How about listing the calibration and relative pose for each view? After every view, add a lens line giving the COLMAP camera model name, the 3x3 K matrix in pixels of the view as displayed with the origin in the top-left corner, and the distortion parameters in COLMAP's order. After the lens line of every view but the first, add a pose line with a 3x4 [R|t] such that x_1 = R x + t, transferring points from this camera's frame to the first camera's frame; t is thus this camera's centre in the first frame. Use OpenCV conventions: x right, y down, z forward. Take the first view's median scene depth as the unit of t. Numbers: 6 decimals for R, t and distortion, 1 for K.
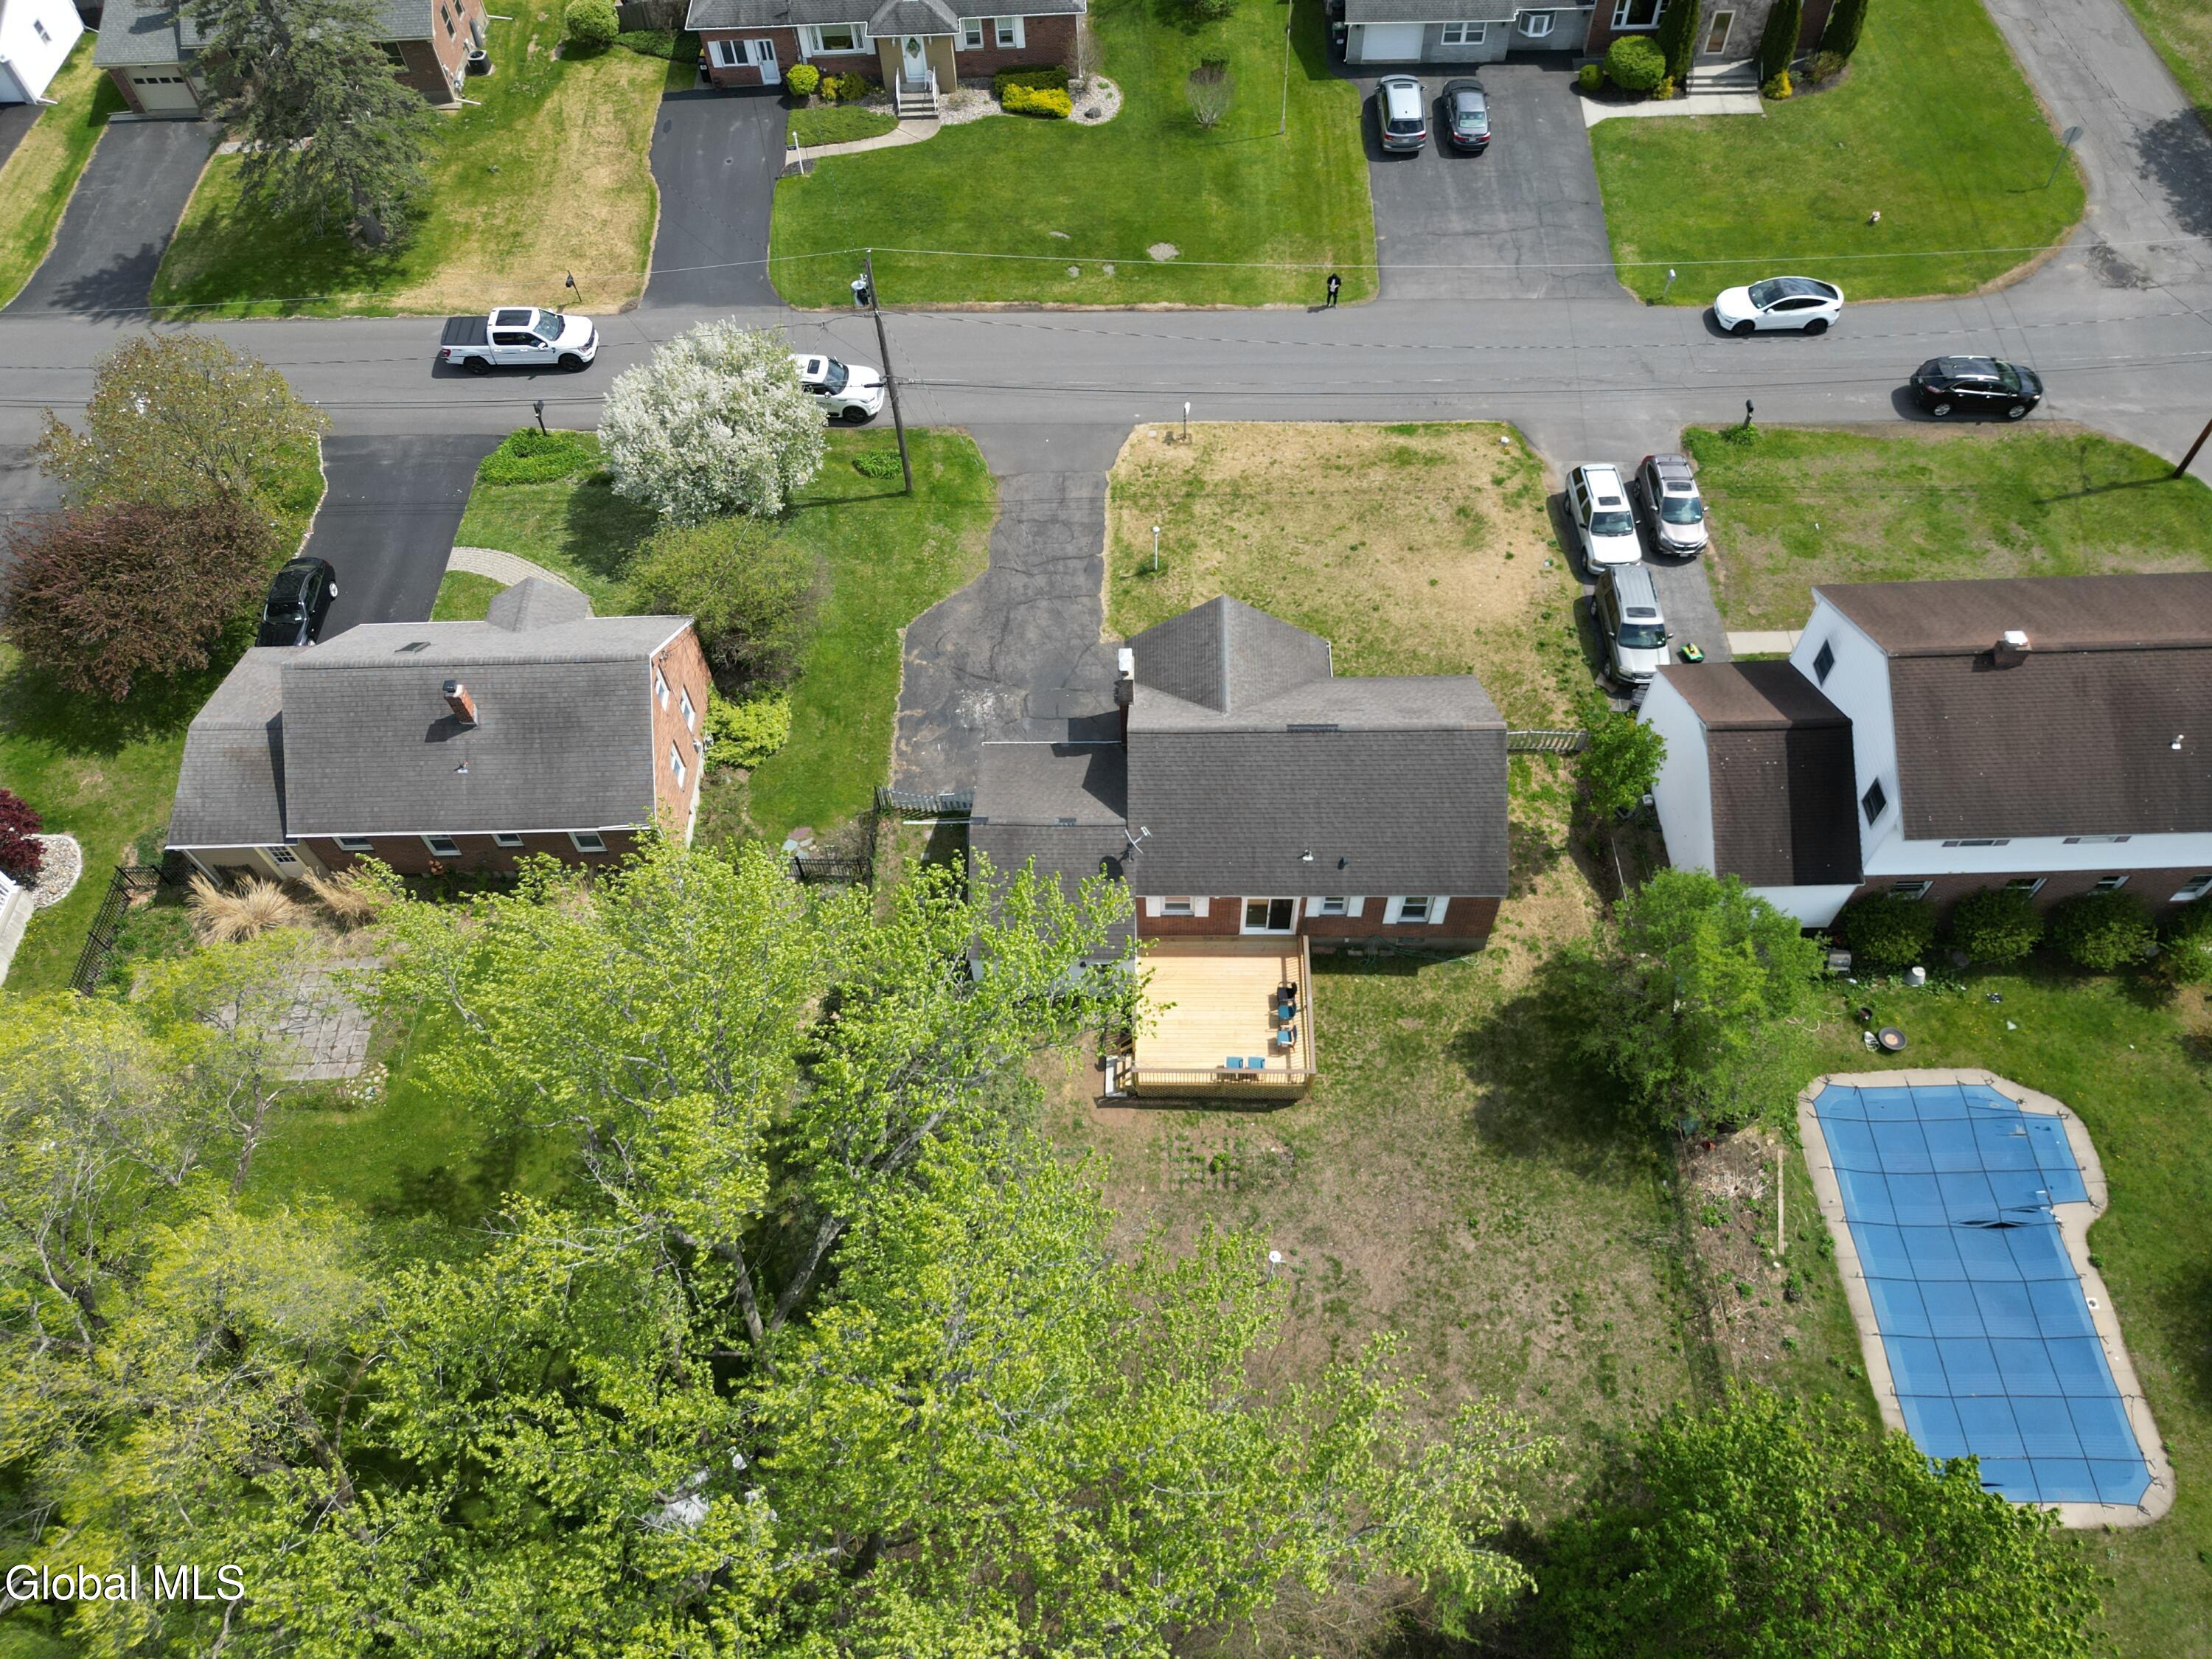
lens RADIAL K [[1563.4, 0, 1102.0], [0, 1563.4, 830.6], [0, 0, 1]] dist [0.072411, -0.075454]
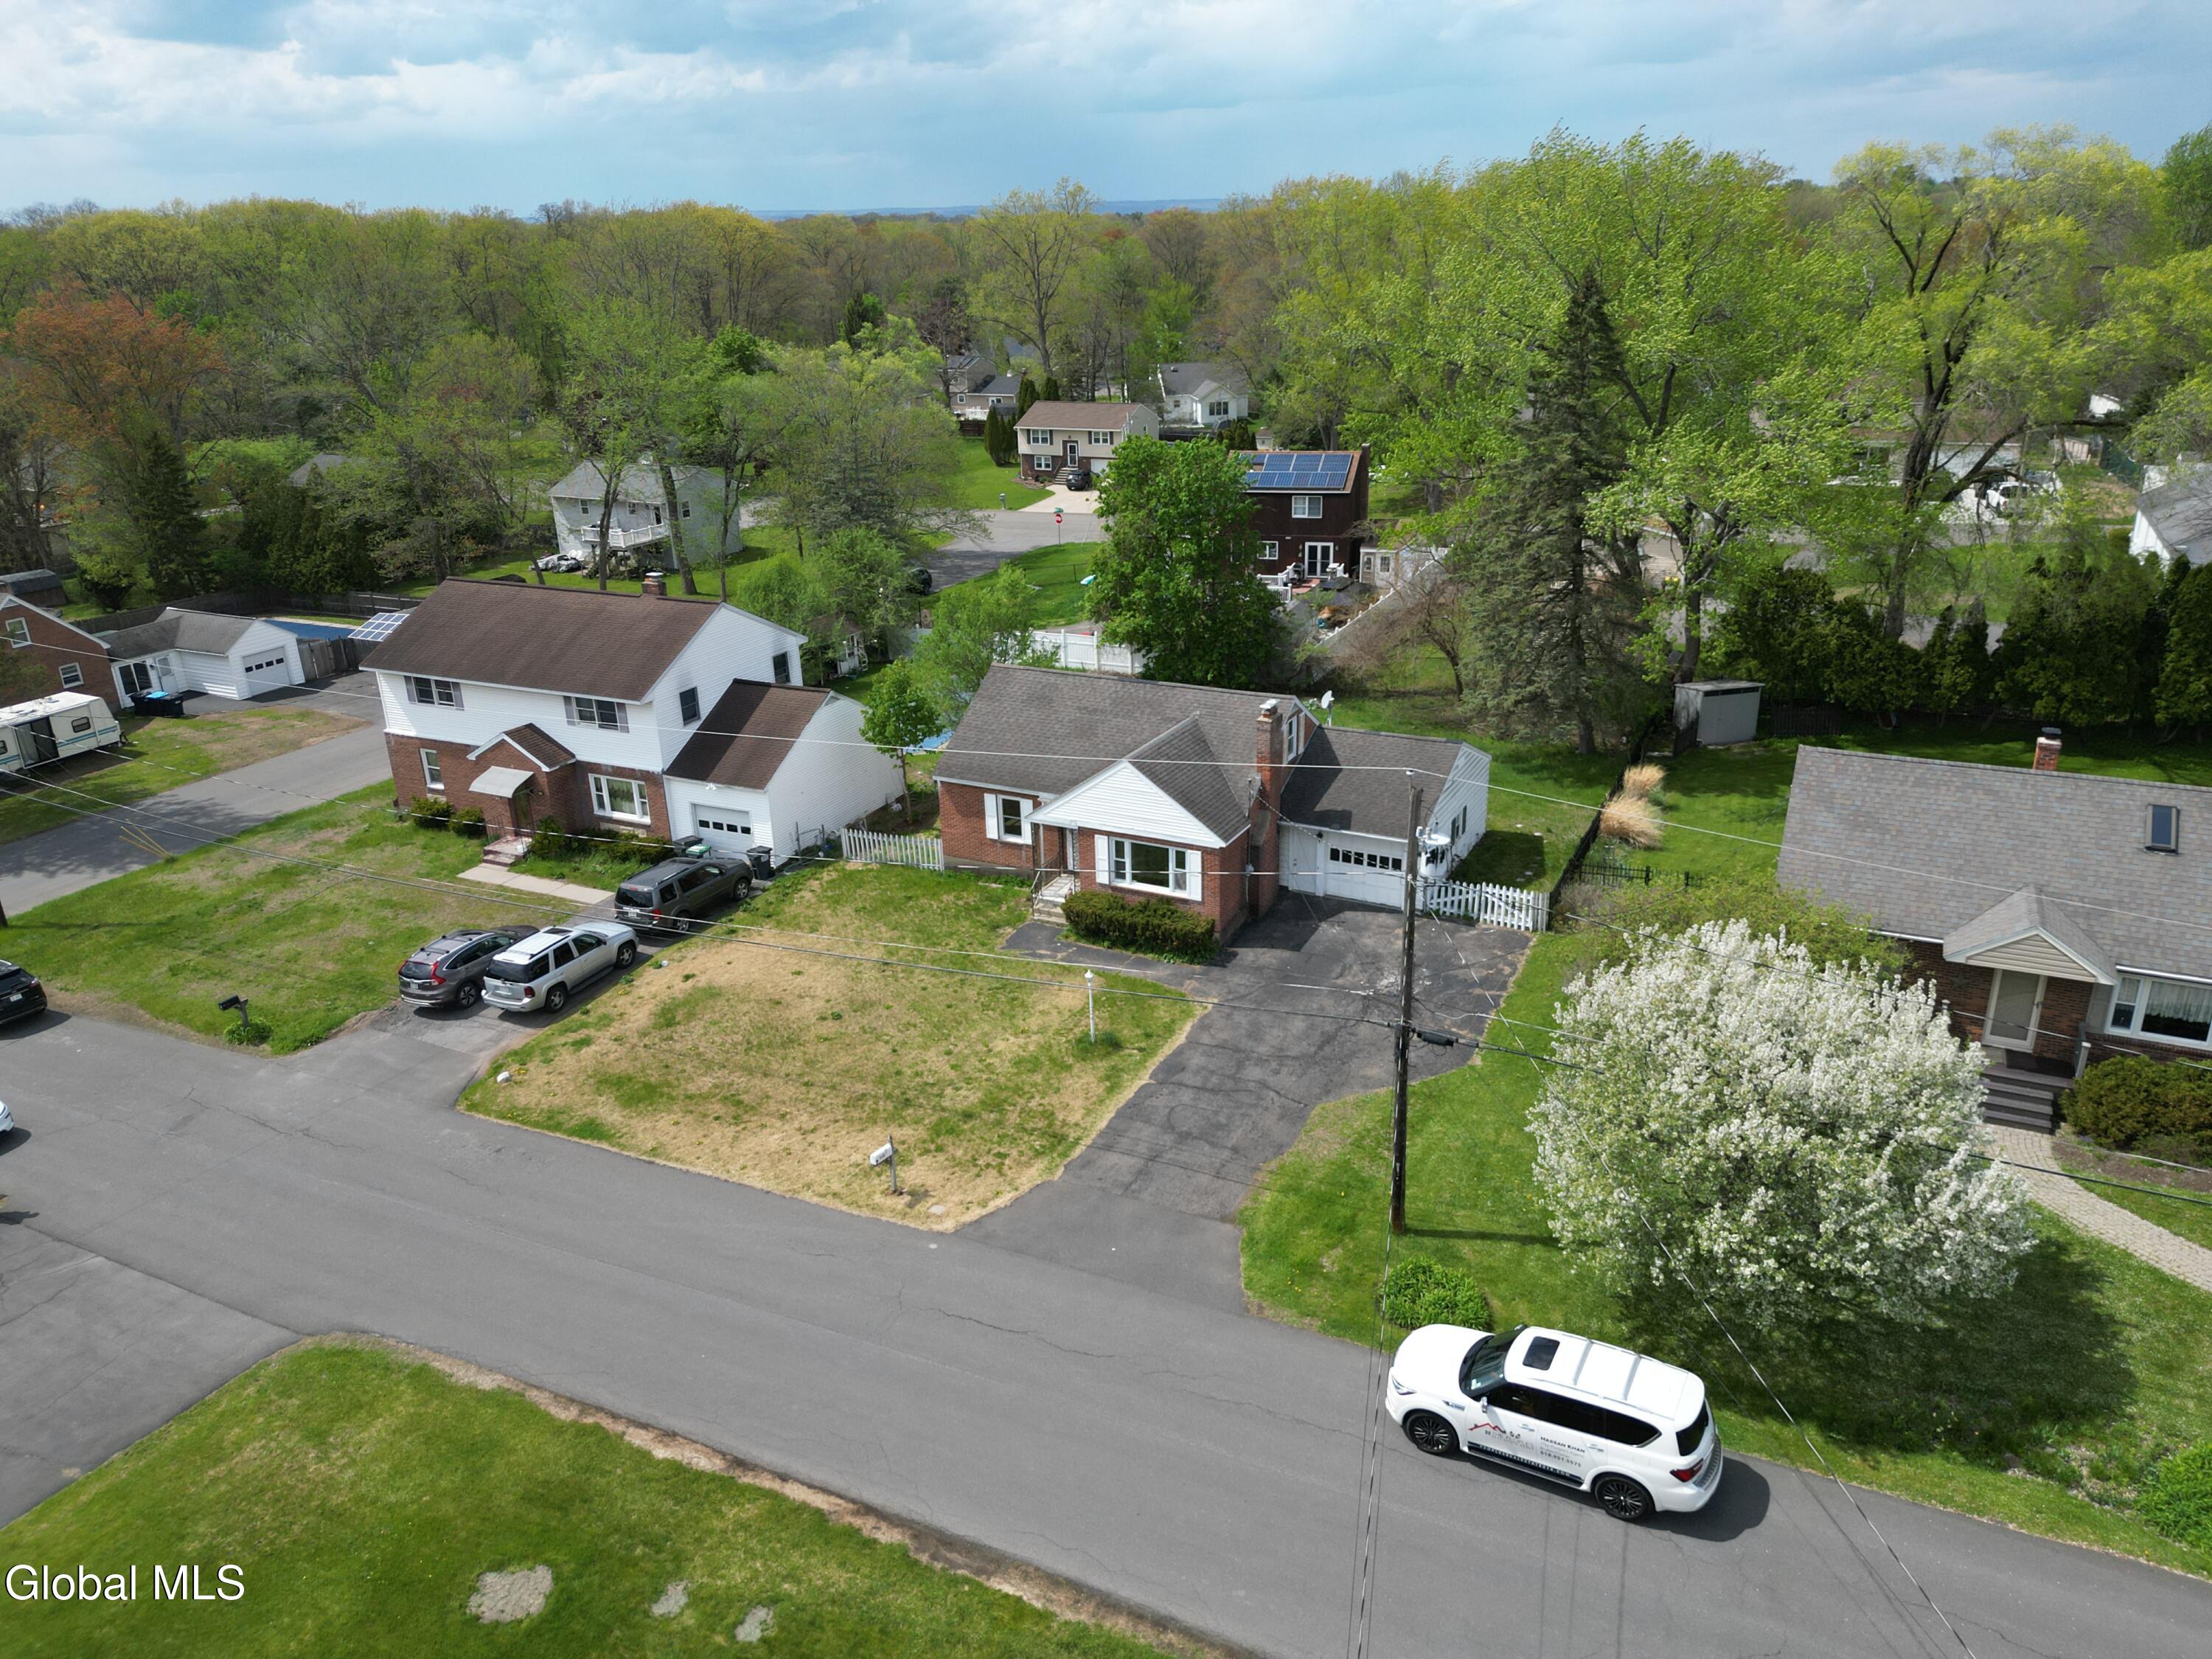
lens RADIAL K [[1563.4, 0, 1102.0], [0, 1563.4, 830.6], [0, 0, 1]] dist [0.072411, -0.075454]
pose [[-0.892534, -0.103220, 0.439009, -0.275813], [0.402871, 0.254997, 0.879017, -0.831070], [-0.202678, 0.961417, -0.186009, 1.066913]]
